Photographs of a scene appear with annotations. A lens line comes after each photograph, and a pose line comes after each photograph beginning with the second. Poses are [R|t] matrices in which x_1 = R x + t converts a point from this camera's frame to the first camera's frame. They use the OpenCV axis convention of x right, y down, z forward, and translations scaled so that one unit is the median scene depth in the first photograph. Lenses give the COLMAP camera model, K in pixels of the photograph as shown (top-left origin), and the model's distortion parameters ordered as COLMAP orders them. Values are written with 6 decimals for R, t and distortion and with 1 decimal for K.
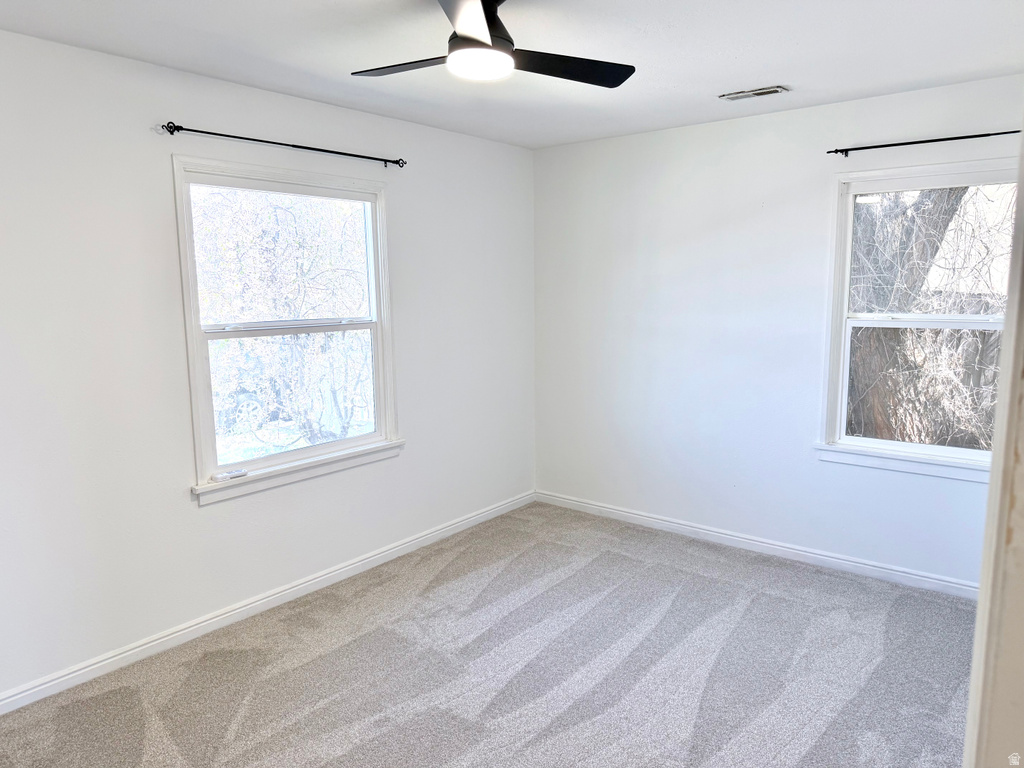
lens RADIAL K [[724.6, 0, 516.5], [0, 724.6, 388.1], [0, 0, 1]] dist [0.160684, -0.212652]
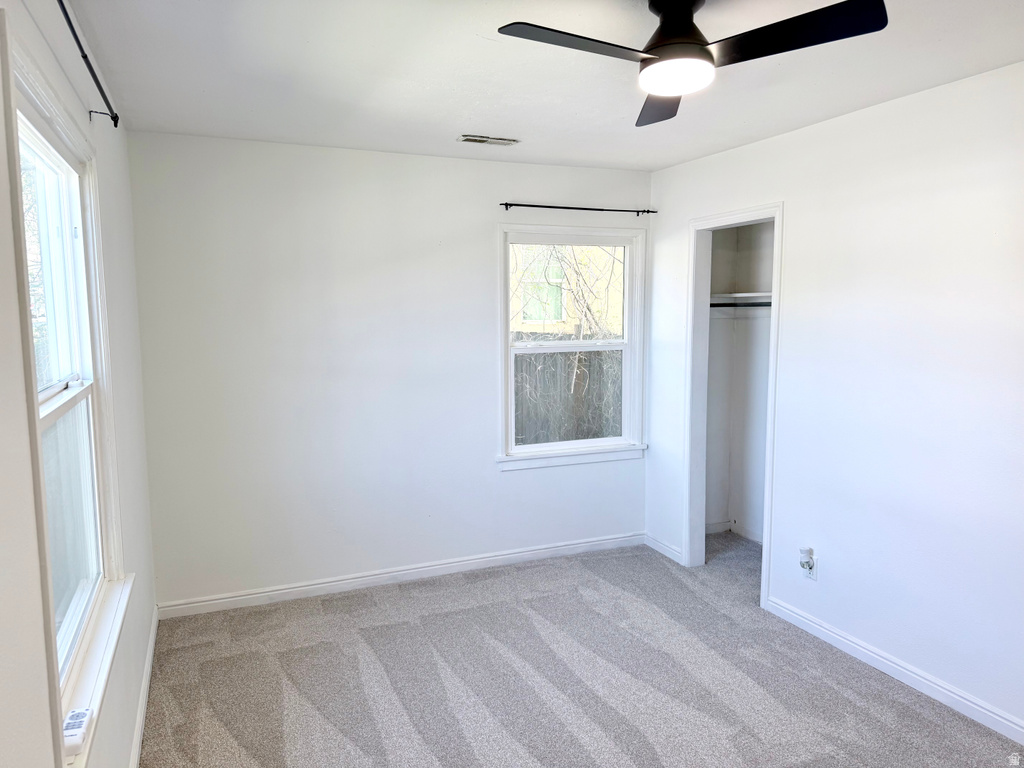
lens RADIAL K [[724.6, 0, 516.5], [0, 724.6, 388.1], [0, 0, 1]] dist [0.160684, -0.212652]
pose [[0.479385, -0.089582, 0.873021, -0.547214], [0.122953, 0.991821, 0.034257, -0.065917], [-0.868949, 0.090918, 0.486478, 0.427667]]
